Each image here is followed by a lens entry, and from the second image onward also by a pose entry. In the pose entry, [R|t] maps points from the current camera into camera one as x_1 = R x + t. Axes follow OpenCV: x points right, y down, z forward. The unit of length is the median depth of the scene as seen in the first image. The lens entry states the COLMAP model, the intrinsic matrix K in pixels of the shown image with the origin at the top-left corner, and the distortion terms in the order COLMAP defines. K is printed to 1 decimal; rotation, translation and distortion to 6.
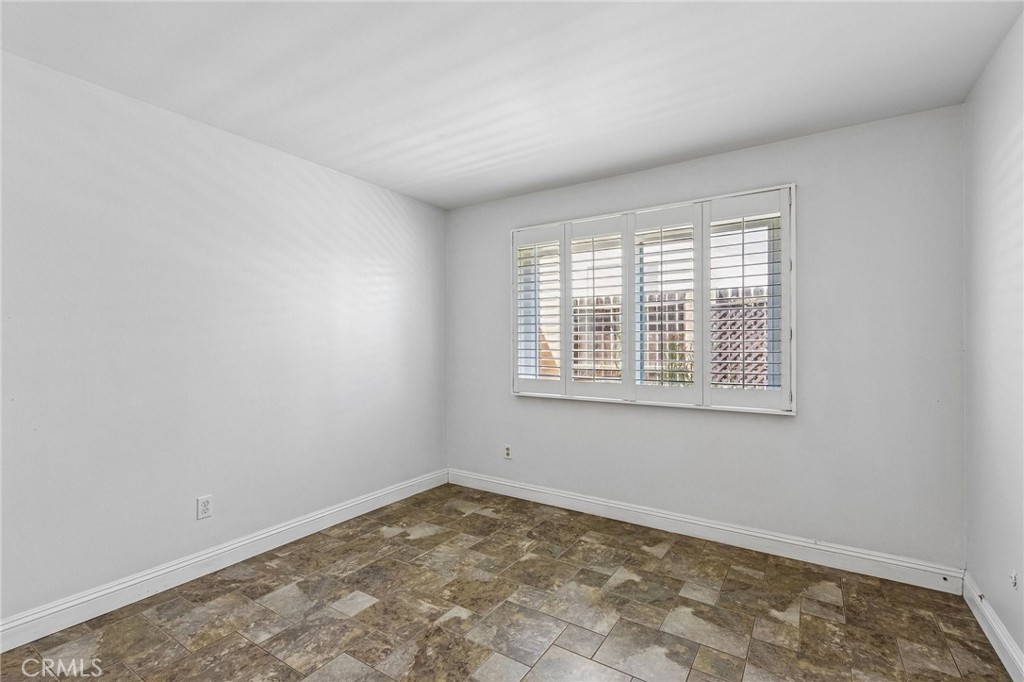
lens RADIAL K [[471.7, 0, 506.5], [0, 471.7, 342.5], [0, 0, 1]] dist [0.017468, -0.000984]
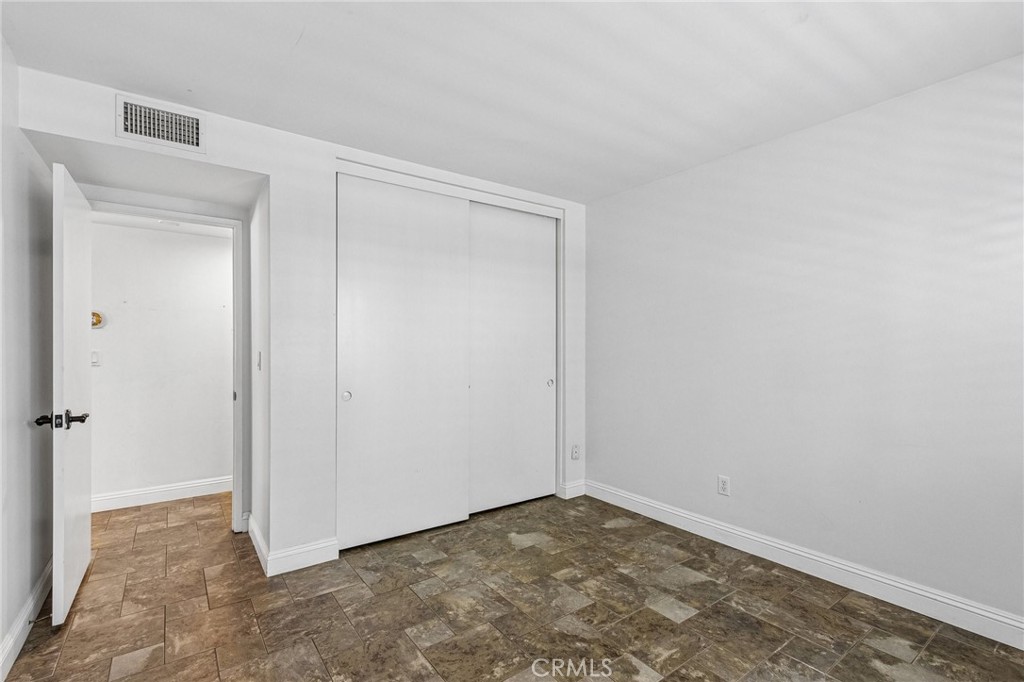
lens RADIAL K [[471.7, 0, 508.3], [0, 471.7, 345.5], [0, 0, 1]] dist [0.017468, -0.000984]
pose [[-0.365854, -0.005172, -0.930658, 0.675394], [0.005819, 0.999952, -0.007845, 0.004144], [0.930654, -0.008286, -0.365806, 0.967172]]
